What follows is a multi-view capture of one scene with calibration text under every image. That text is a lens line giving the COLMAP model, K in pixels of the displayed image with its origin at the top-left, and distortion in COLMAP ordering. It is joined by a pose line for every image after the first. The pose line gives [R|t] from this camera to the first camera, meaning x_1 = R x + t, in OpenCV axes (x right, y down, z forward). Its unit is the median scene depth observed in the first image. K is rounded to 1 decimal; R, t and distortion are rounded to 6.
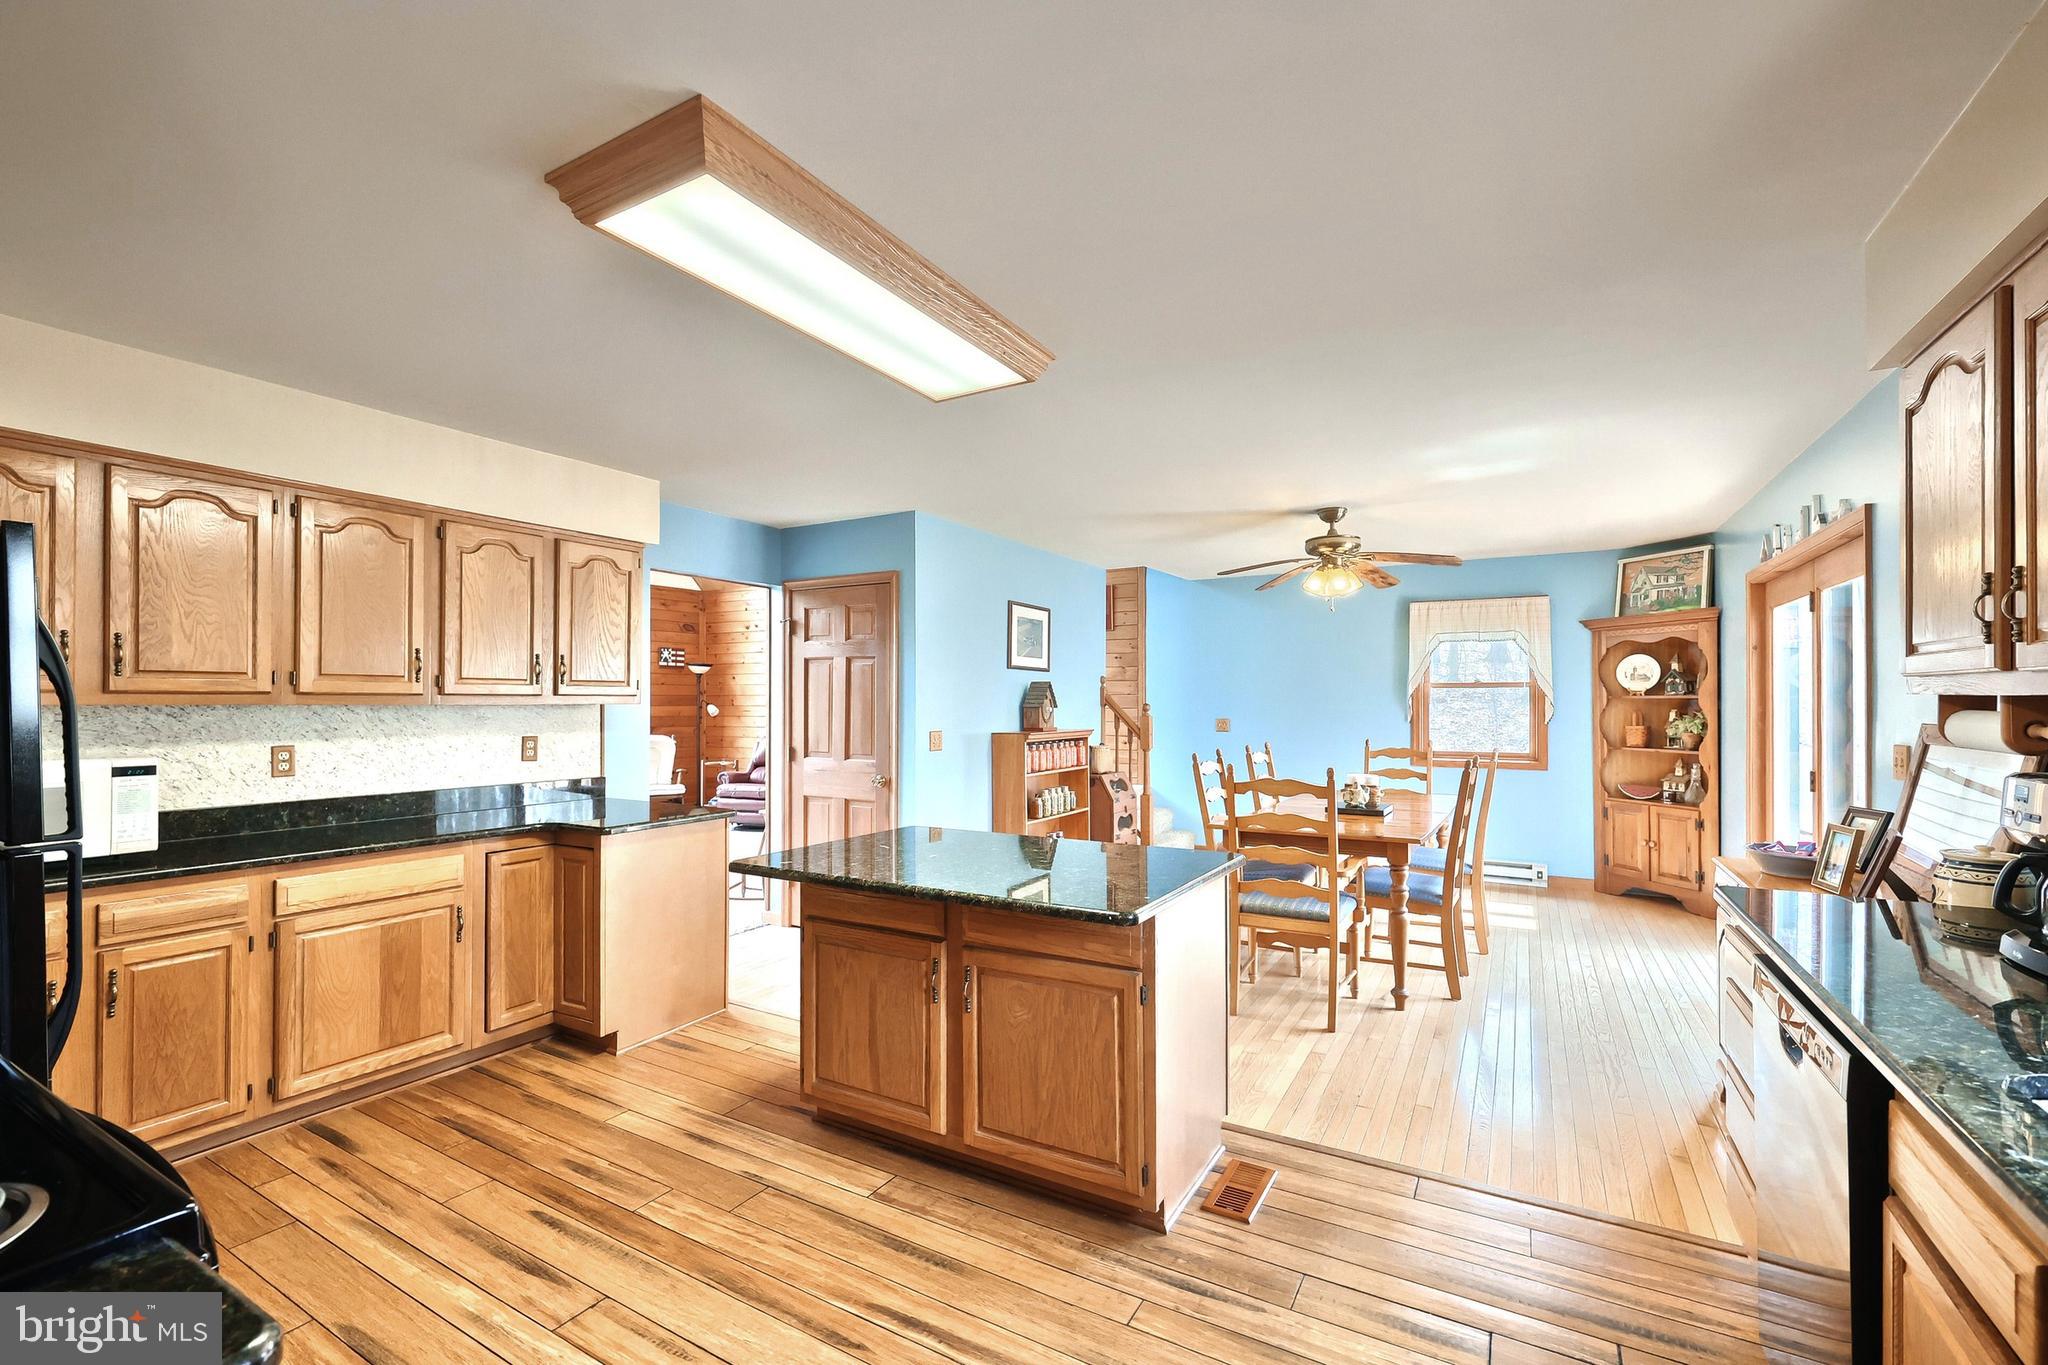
lens RADIAL K [[860.8, 0, 1028.1], [0, 860.8, 699.7], [0, 0, 1]] dist [0.001658, 0.000144]
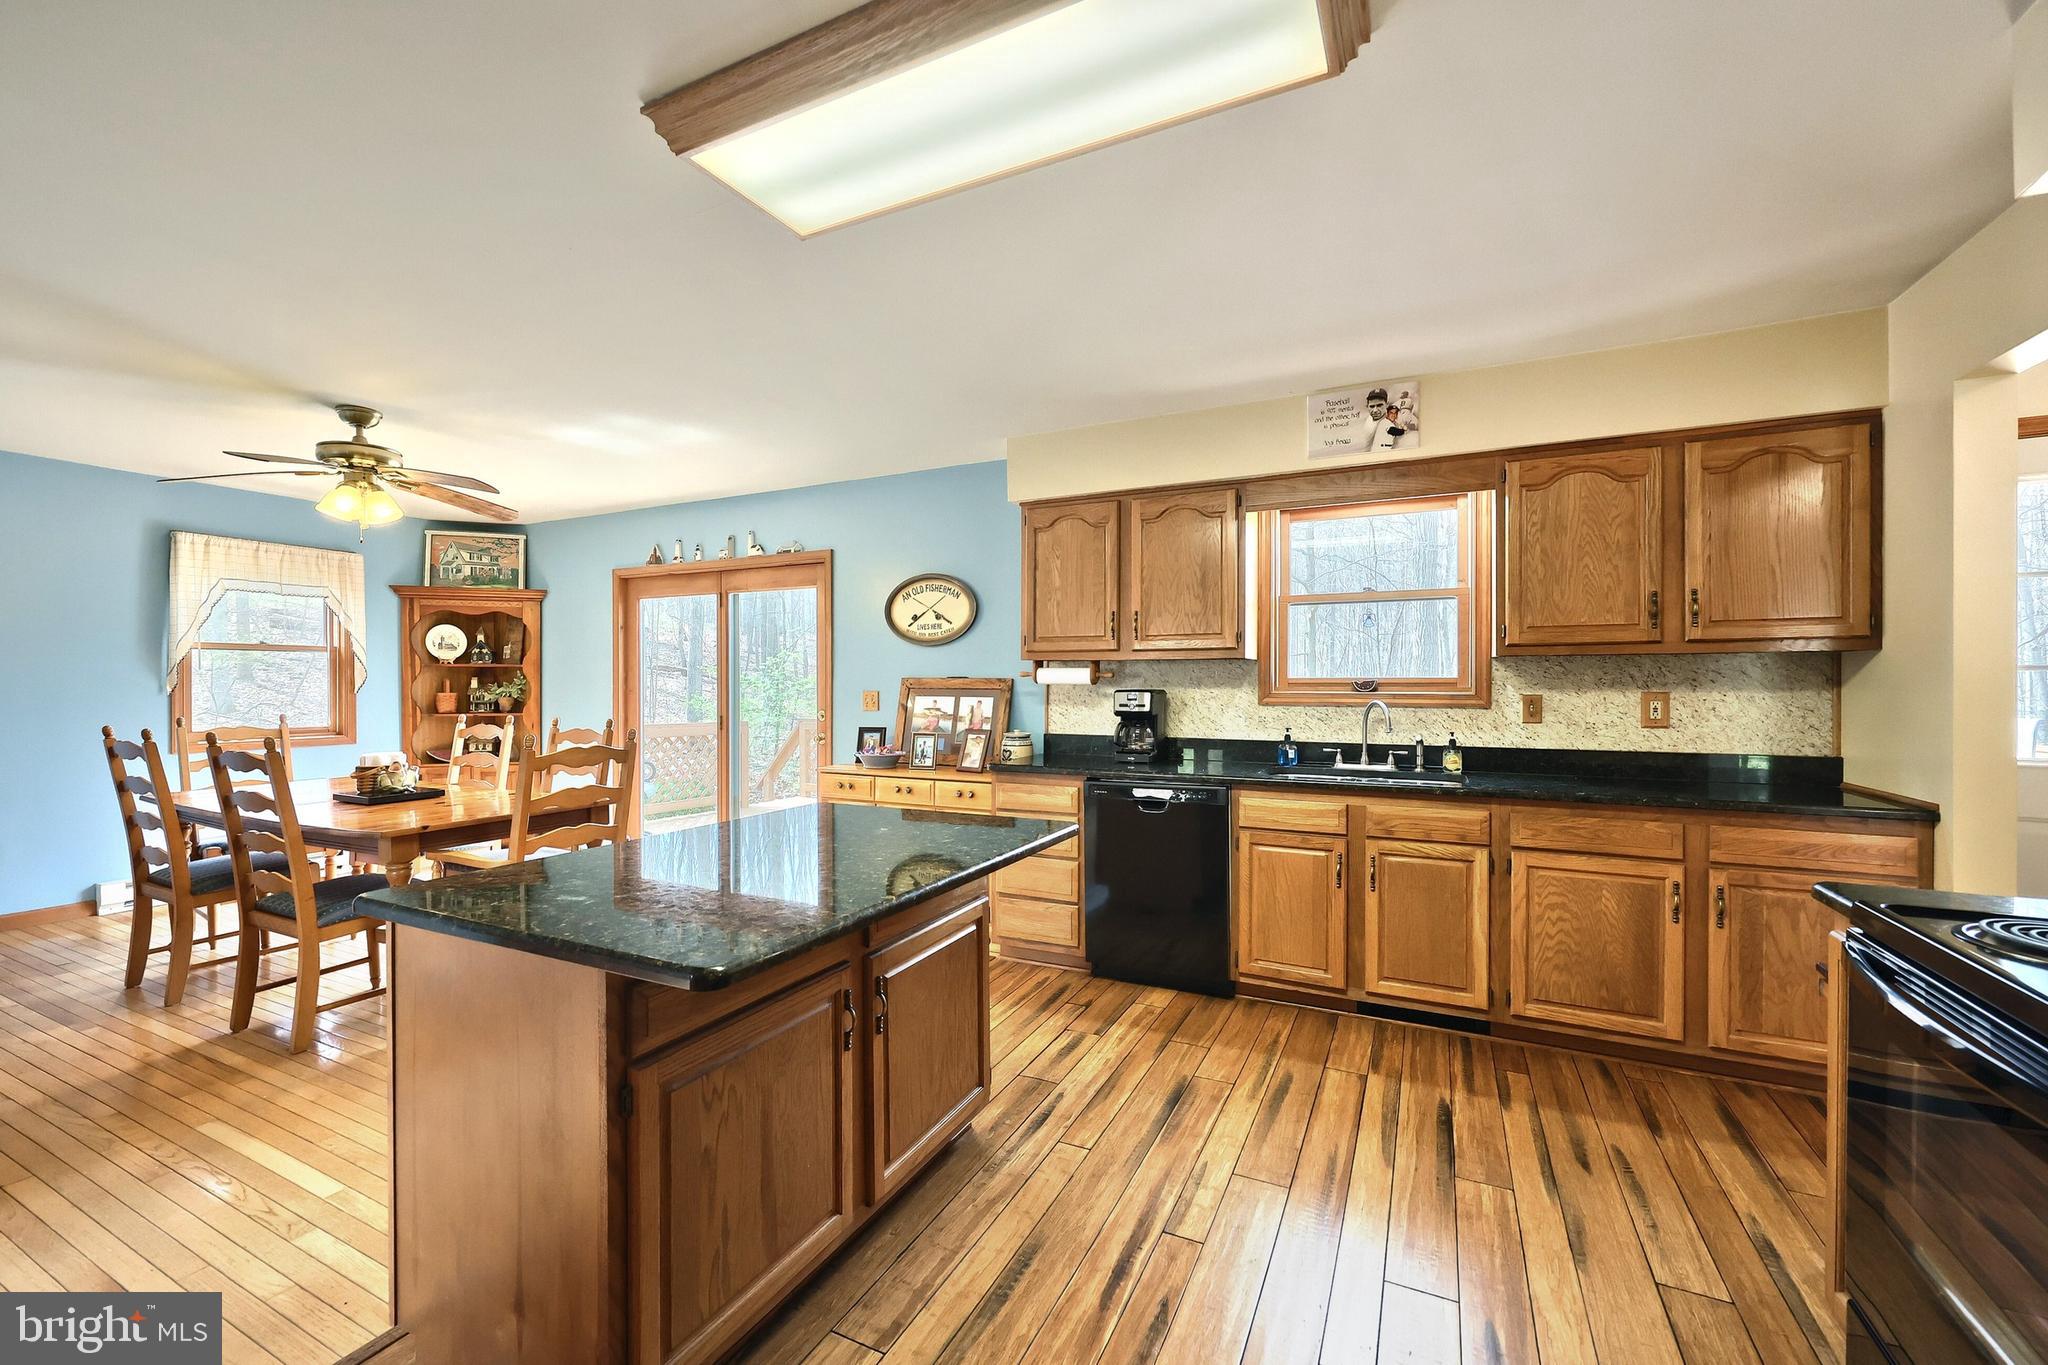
lens RADIAL K [[832.0, 0, 1014.6], [0, 832.0, 686.2], [0, 0, 1]] dist [-0.001263, -0.000203]
pose [[-0.053670, -0.005210, 0.998545, -0.369034], [-0.002477, 0.999984, 0.005085, 0.016885], [-0.998556, -0.002201, -0.053682, 0.402768]]
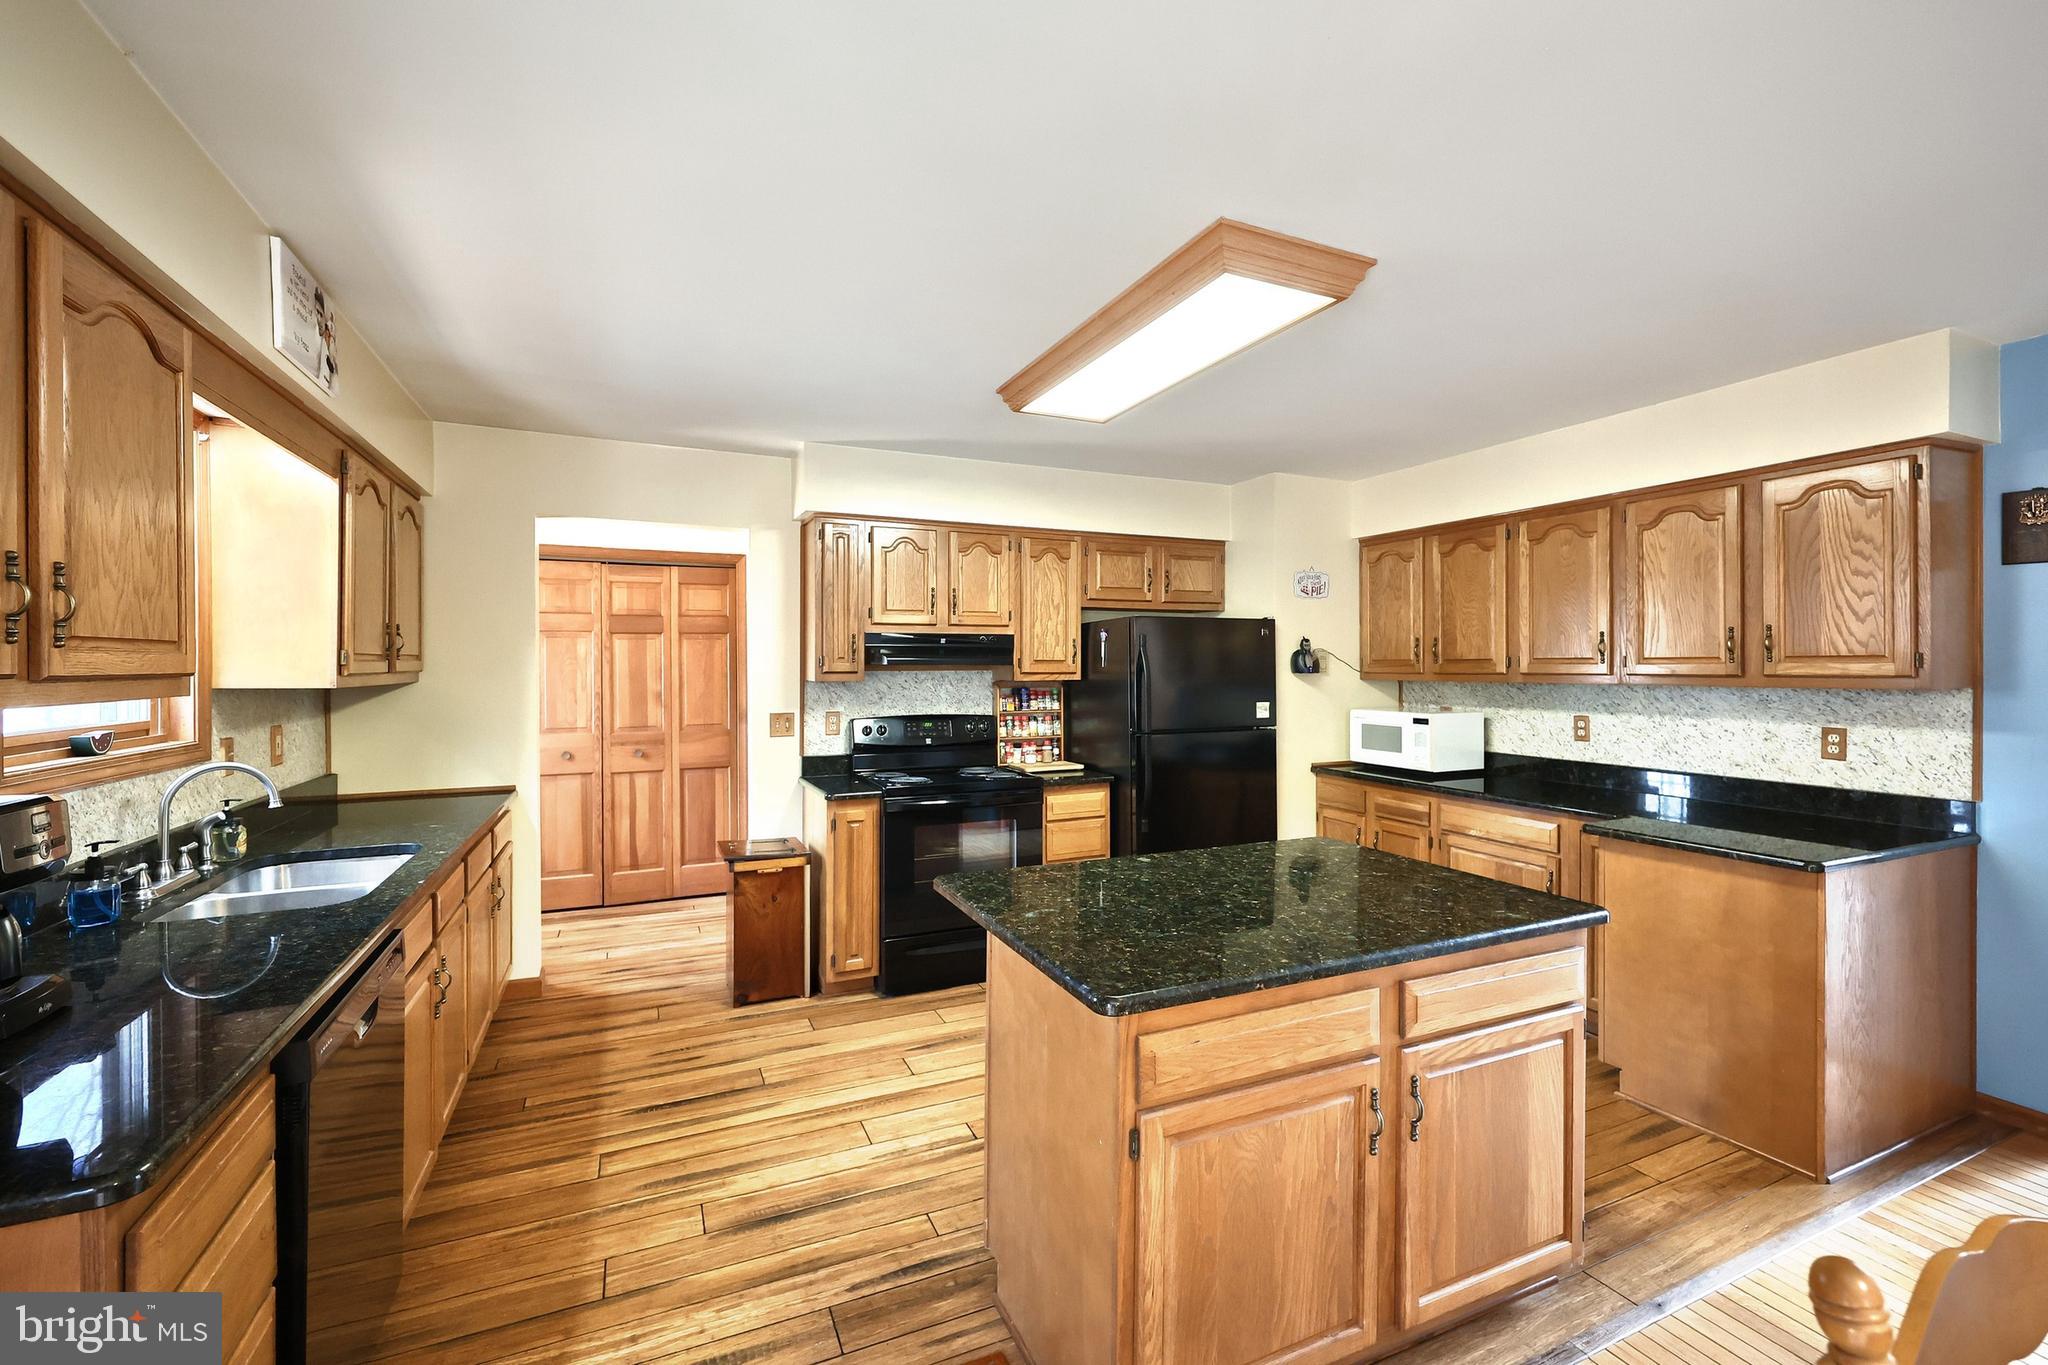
lens RADIAL K [[862.4, 0, 1027.6], [0, 862.4, 667.9], [0, 0, 1]] dist [-0.001927, -0.000141]
pose [[-0.584971, 0.003452, -0.811047, 0.342822], [0.003963, 0.999991, 0.001398, -0.011369], [0.811045, -0.002396, -0.584979, 0.622249]]
